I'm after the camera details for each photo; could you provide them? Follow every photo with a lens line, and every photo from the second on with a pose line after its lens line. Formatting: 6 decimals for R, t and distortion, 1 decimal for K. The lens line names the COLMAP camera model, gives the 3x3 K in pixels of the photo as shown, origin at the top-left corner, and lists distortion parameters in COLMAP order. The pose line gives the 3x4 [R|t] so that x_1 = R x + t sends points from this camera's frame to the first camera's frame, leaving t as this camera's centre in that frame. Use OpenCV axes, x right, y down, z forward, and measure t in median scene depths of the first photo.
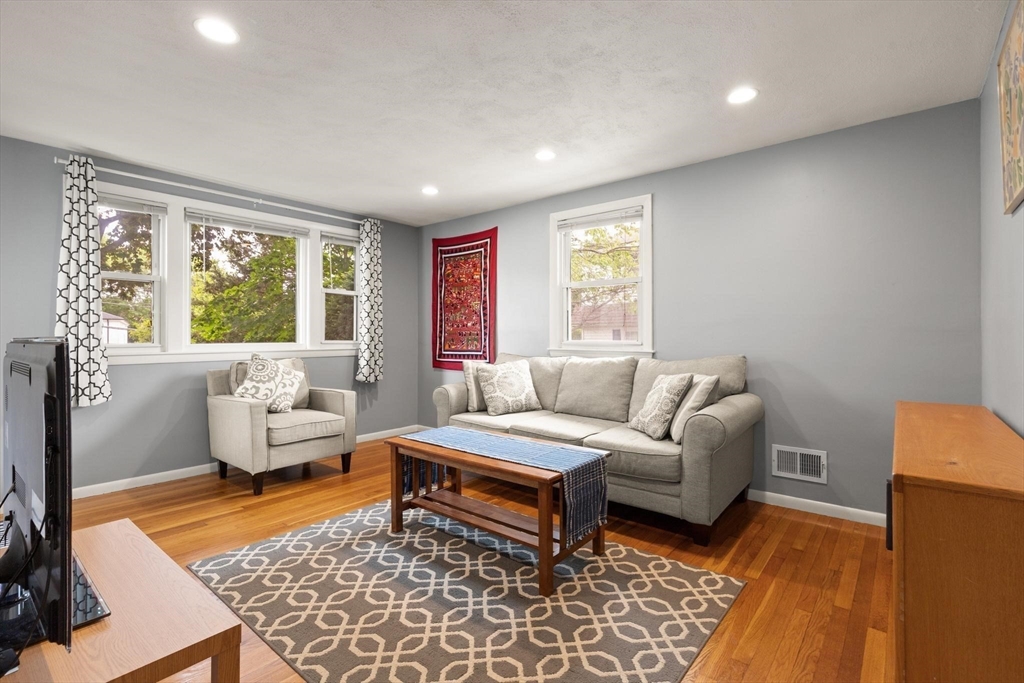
lens RADIAL K [[479.0, 0, 518.4], [0, 479.0, 335.7], [0, 0, 1]] dist [0.012399, -0.000704]
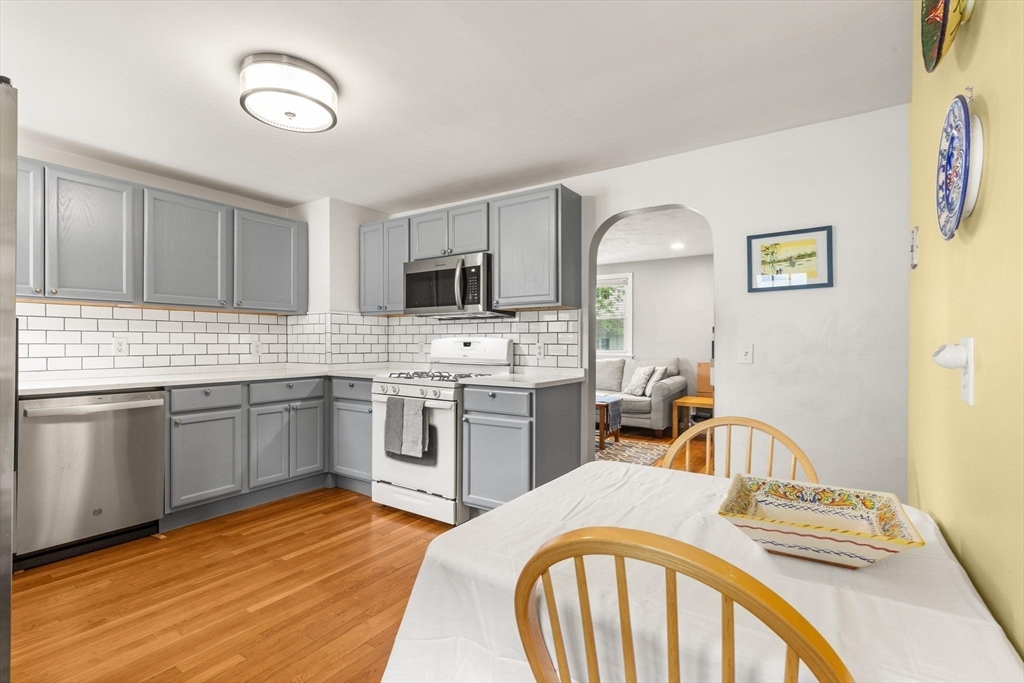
lens RADIAL K [[479.0, 0, 522.1], [0, 479.0, 346.2], [0, 0, 1]] dist [0.012399, -0.000704]
pose [[0.992951, 0.010485, 0.118063, -0.487818], [-0.010985, 0.999933, 0.003585, -0.009526], [-0.118018, -0.004857, 0.993000, -1.071607]]
